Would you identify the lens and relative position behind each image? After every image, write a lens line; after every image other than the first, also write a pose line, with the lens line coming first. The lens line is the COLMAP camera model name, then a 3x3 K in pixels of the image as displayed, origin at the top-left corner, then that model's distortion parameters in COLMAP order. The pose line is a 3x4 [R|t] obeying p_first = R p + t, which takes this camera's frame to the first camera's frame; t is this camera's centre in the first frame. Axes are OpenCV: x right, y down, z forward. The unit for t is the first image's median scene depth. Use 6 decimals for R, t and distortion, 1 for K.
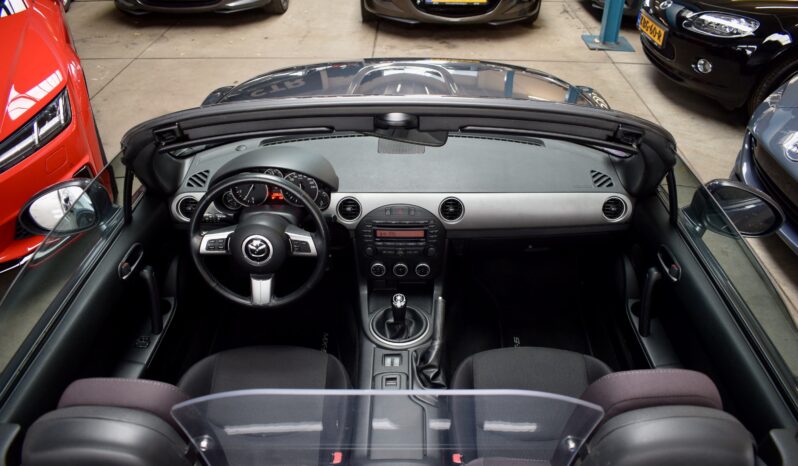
lens RADIAL K [[624.5, 0, 399.0], [0, 624.5, 233.0], [0, 0, 1]] dist [-0.091084, 0.004313]
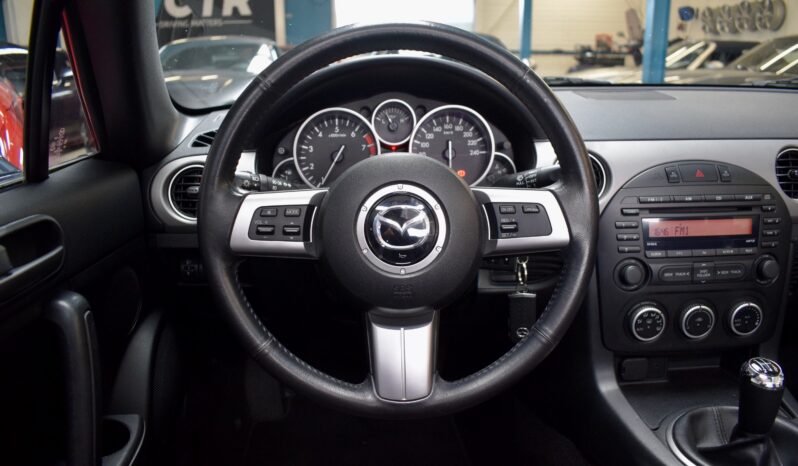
lens RADIAL K [[624.5, 0, 399.0], [0, 624.5, 233.0], [0, 0, 1]] dist [-0.091084, 0.004313]
pose [[0.998183, -0.026170, 0.054272, -0.239686], [0.041670, 0.950439, -0.308107, 0.131236], [-0.043519, 0.309809, 0.949802, 0.647614]]
